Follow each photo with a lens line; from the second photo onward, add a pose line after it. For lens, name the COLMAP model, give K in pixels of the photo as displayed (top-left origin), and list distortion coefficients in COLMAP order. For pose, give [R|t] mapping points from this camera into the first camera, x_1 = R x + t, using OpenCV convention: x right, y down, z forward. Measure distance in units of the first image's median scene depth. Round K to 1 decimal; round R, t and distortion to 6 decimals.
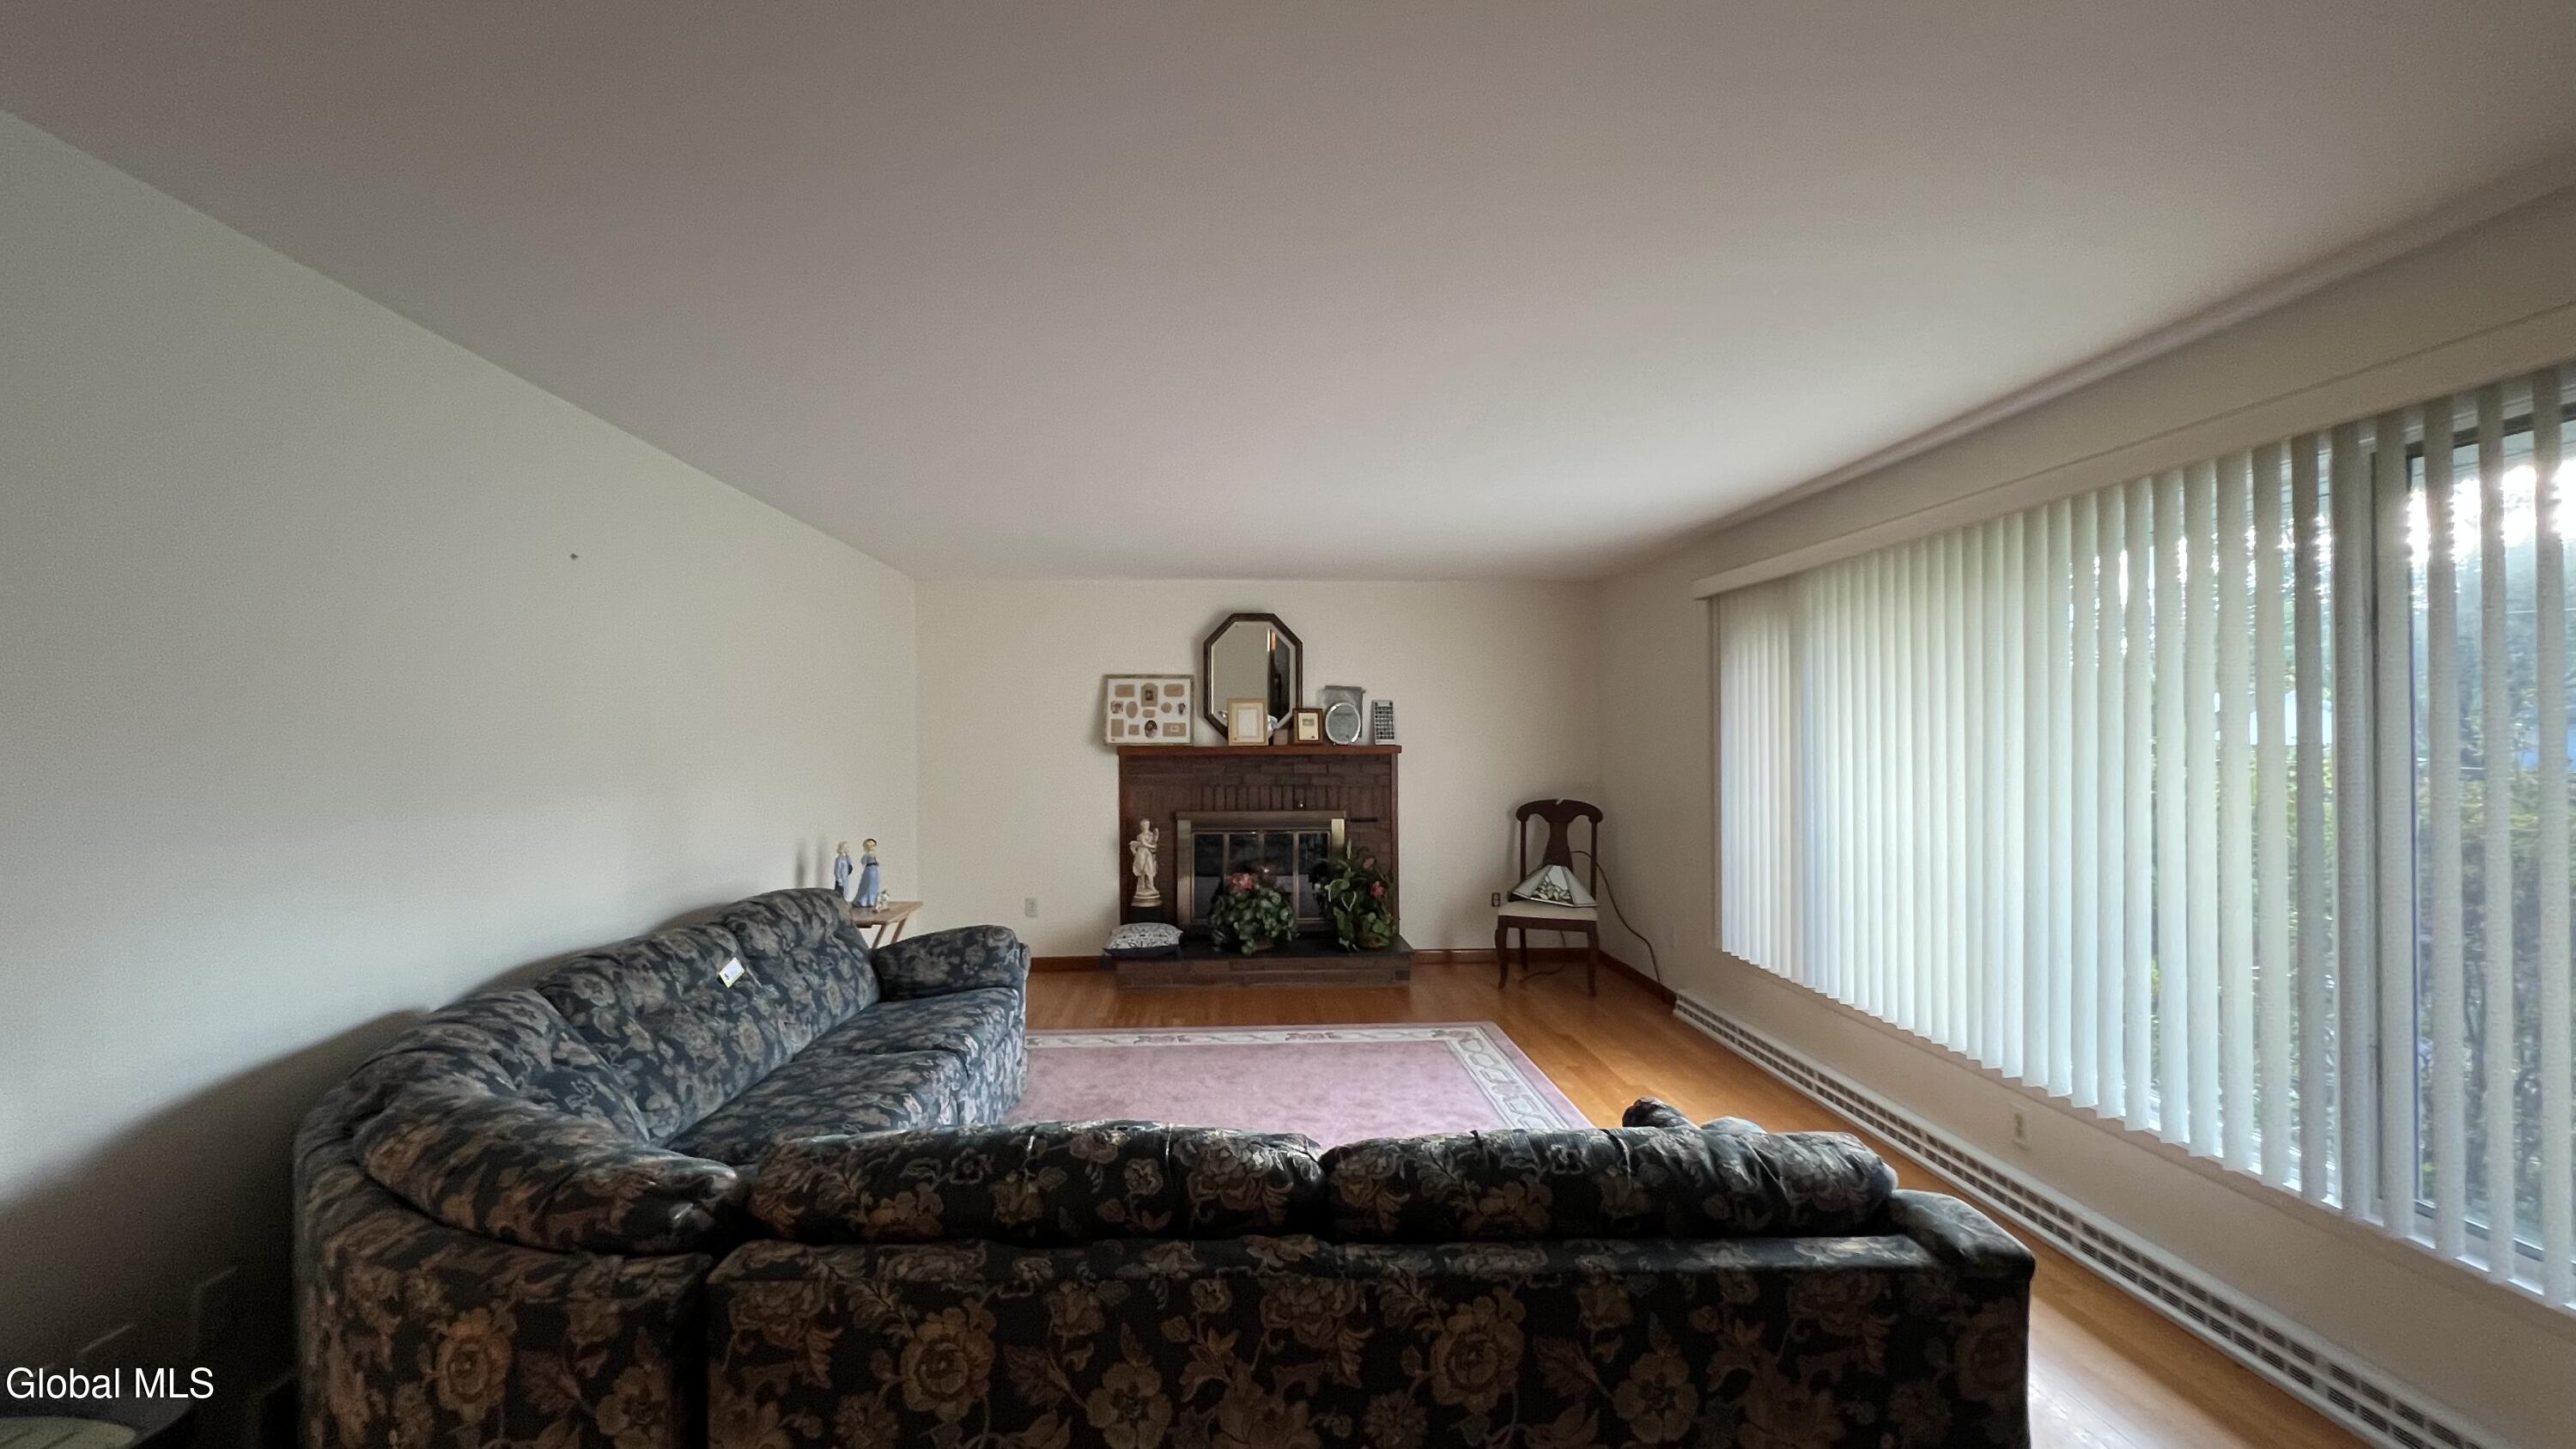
lens RADIAL K [[1032.4, 0, 1279.3], [0, 1032.4, 732.7], [0, 0, 1]] dist [-0.000518, 0.000518]
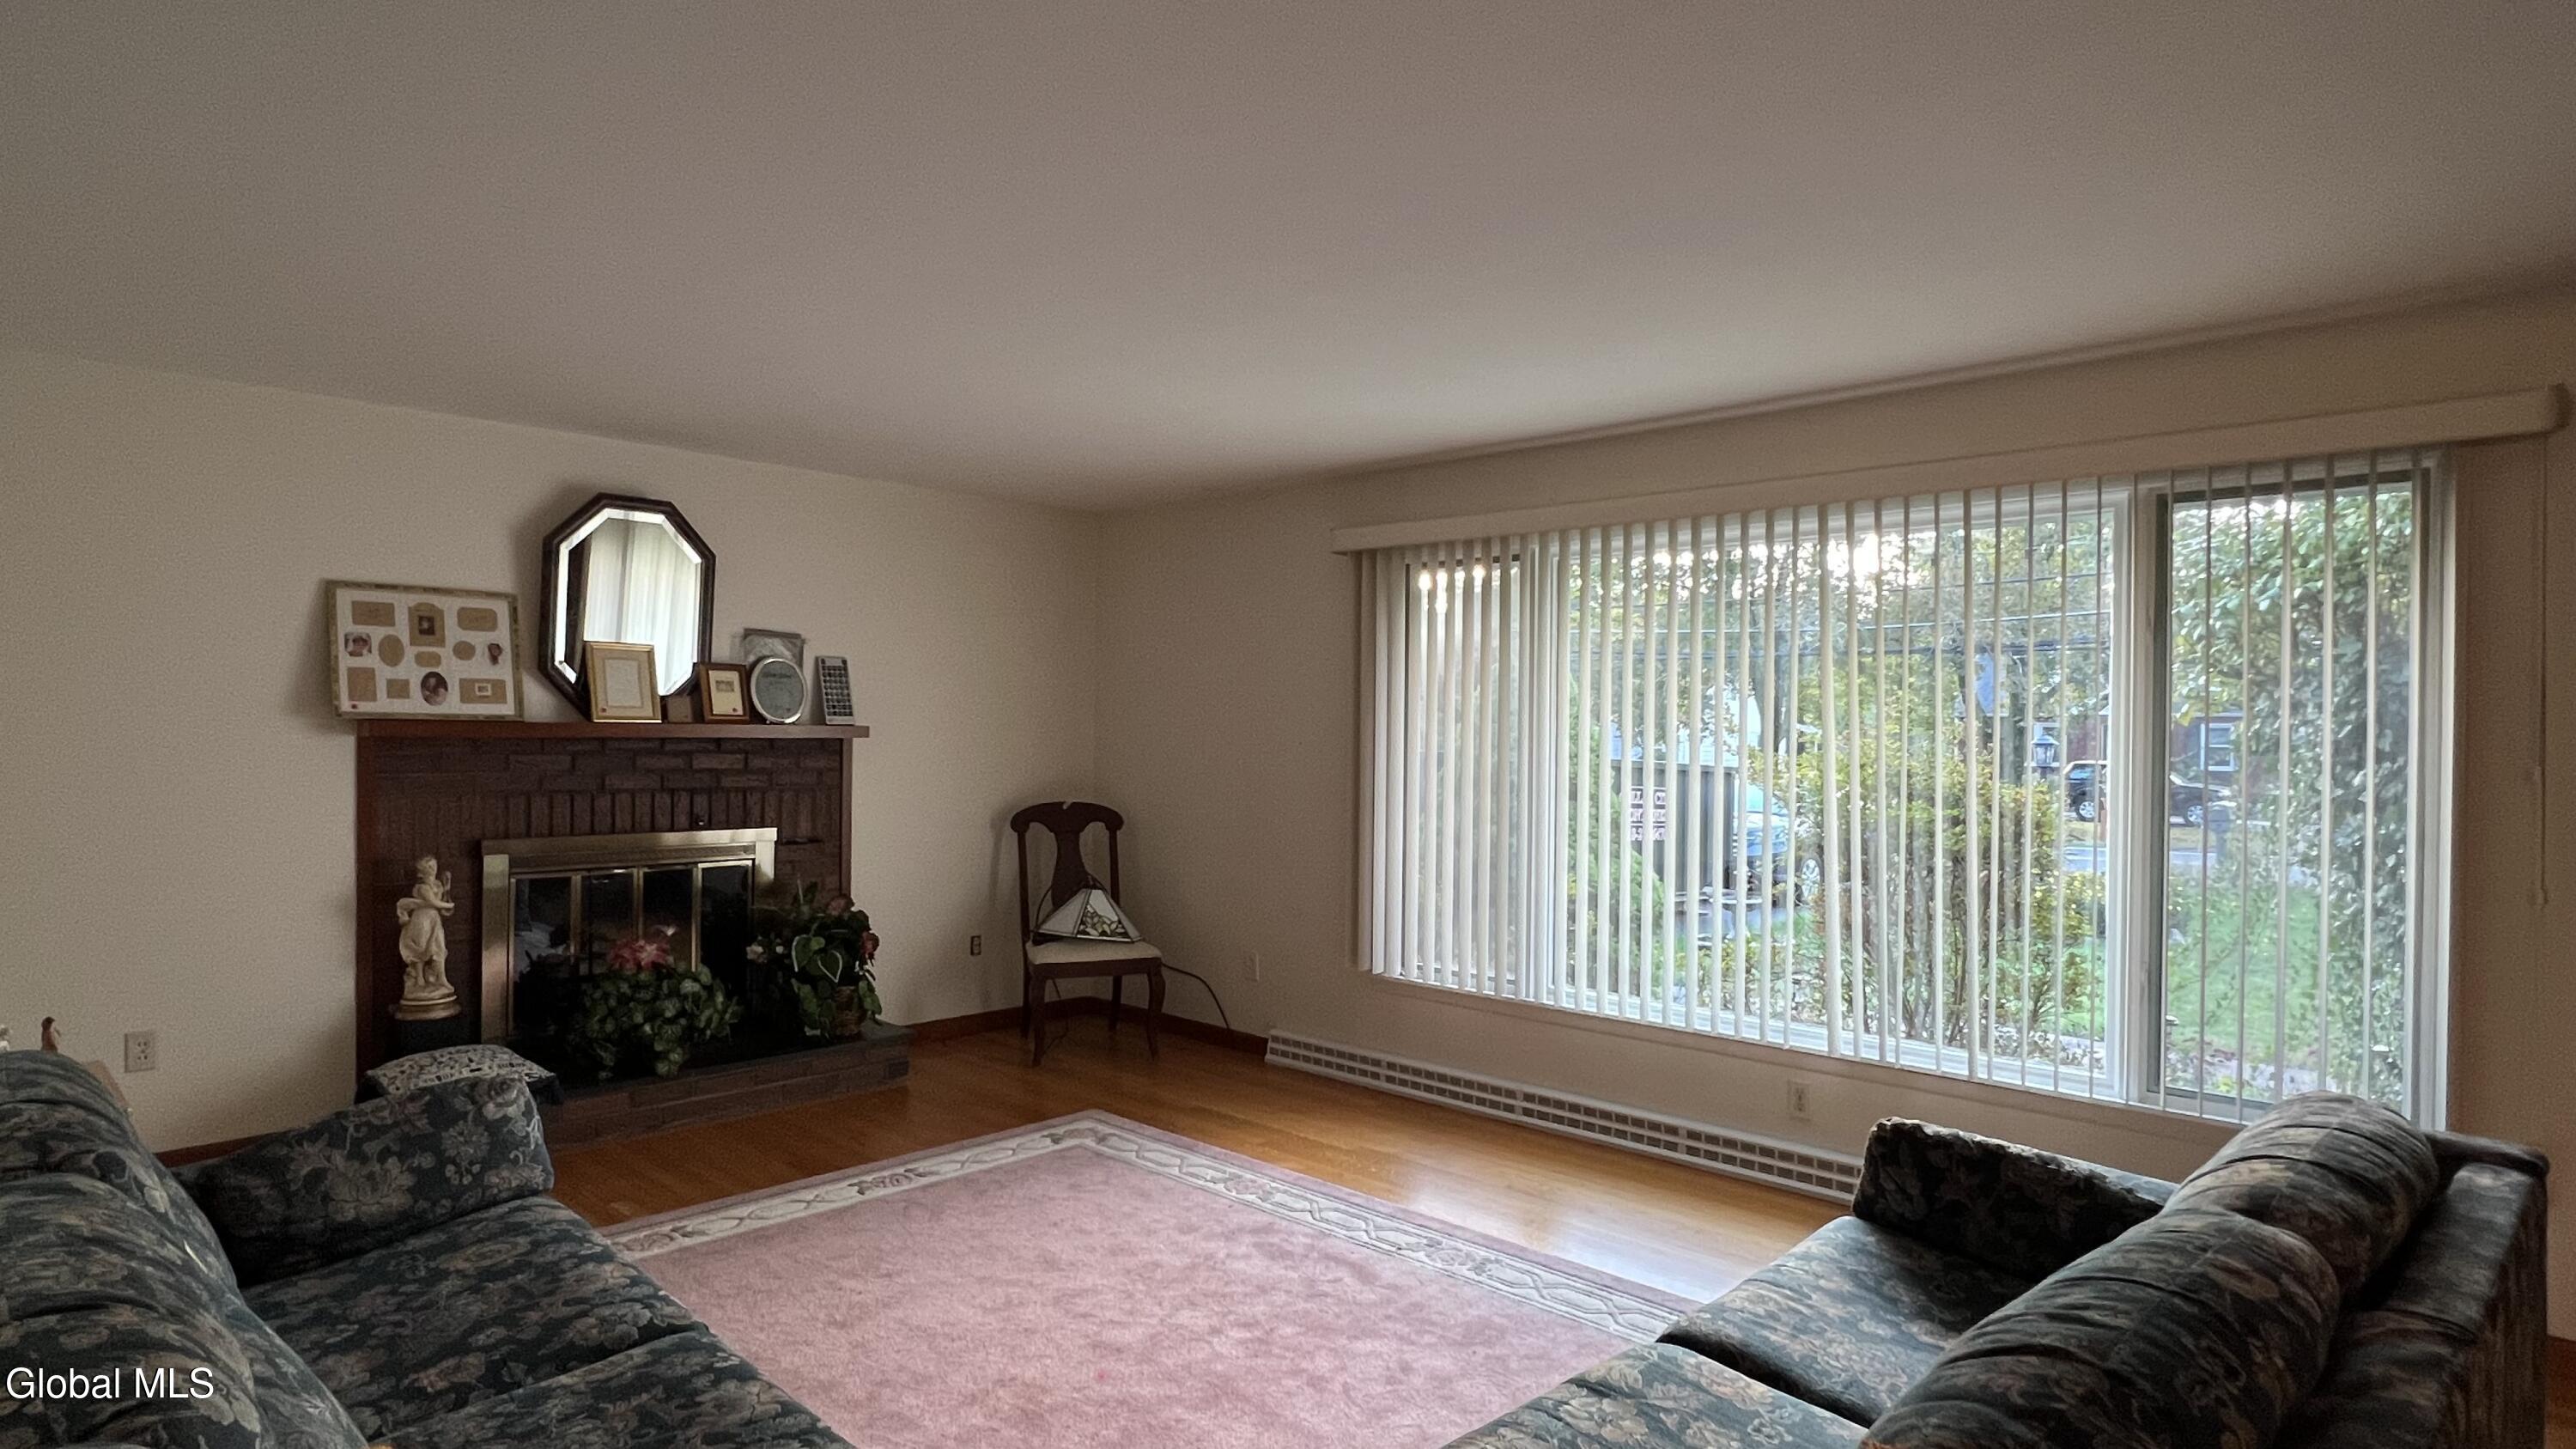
lens RADIAL K [[1368.2, 0, 1278.6], [0, 1368.2, 729.8], [0, 0, 1]] dist [0.000453, -0.002572]
pose [[0.728134, 0.013864, 0.685295, -0.315840], [-0.018039, 0.999837, -0.001061, 0.011938], [-0.685197, -0.011590, 0.728265, 0.192441]]
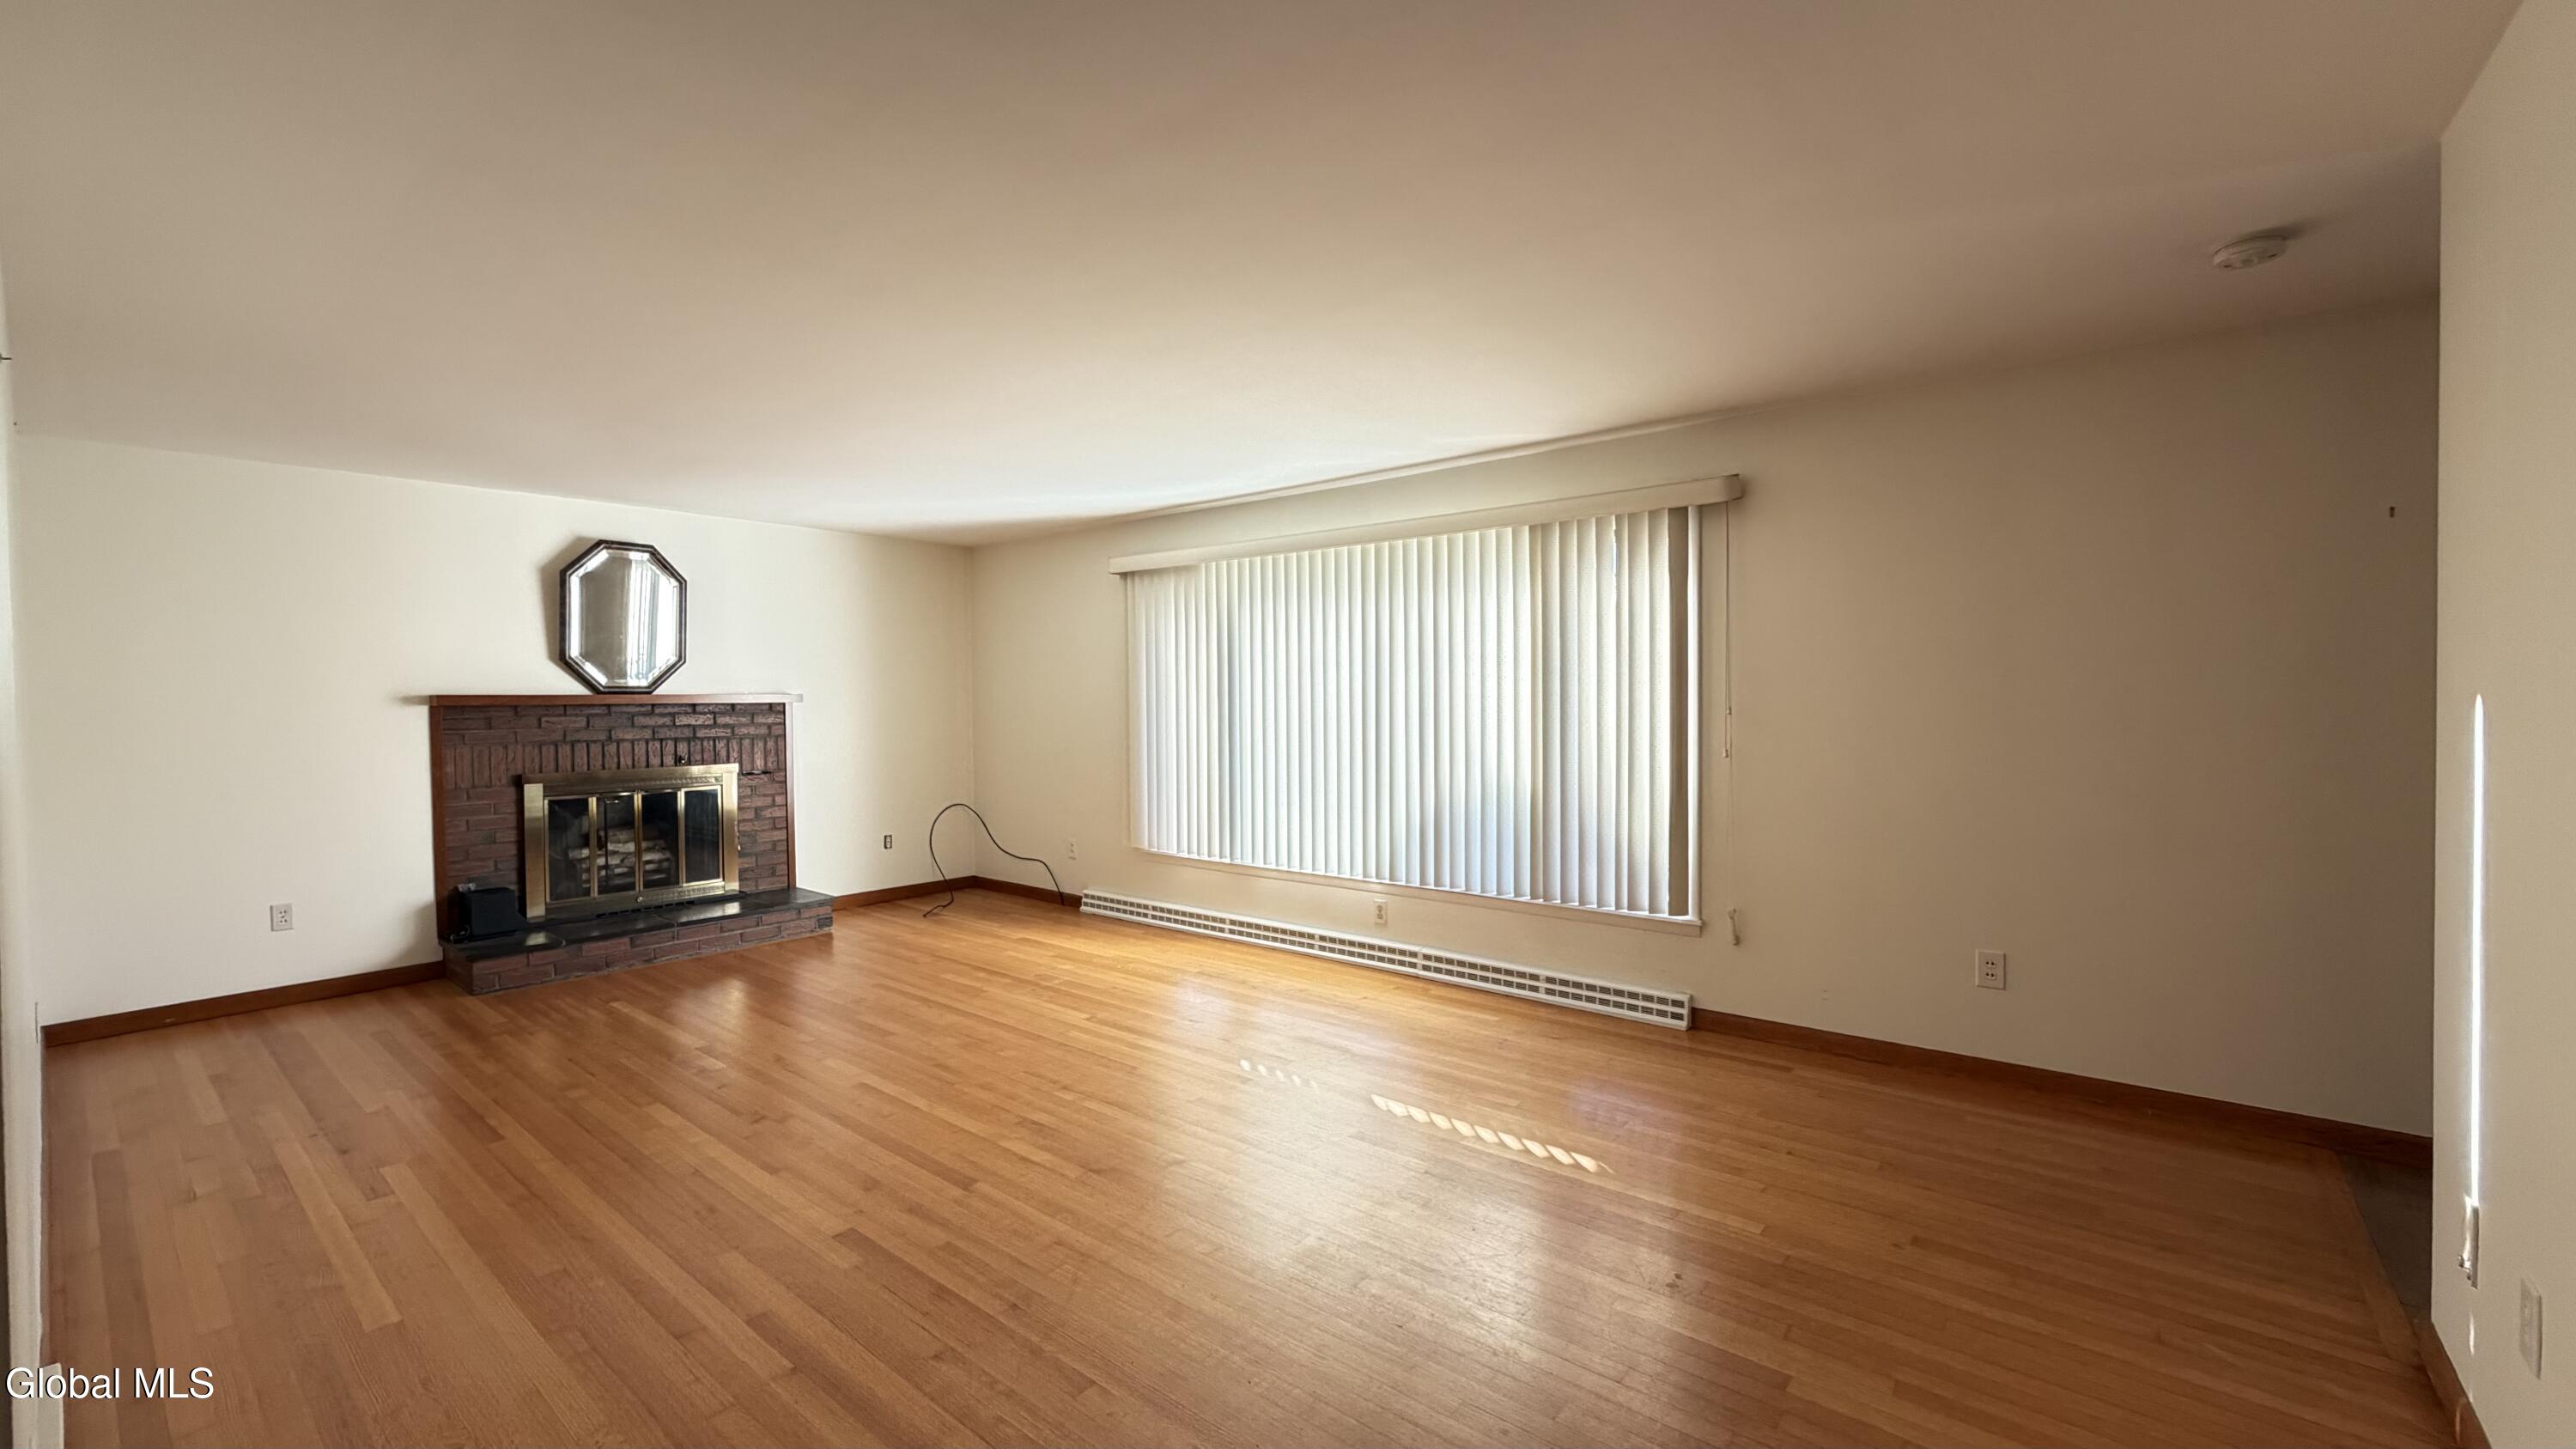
lens RADIAL K [[1024.7, 0, 1281.4], [0, 1024.7, 715.7], [0, 0, 1]] dist [-0.002335, 0.000463]
pose [[0.676498, -0.013622, 0.736319, -0.315444], [0.002188, 0.999862, 0.016487, 0.019290], [-0.736442, -0.009543, 0.676434, 0.002195]]
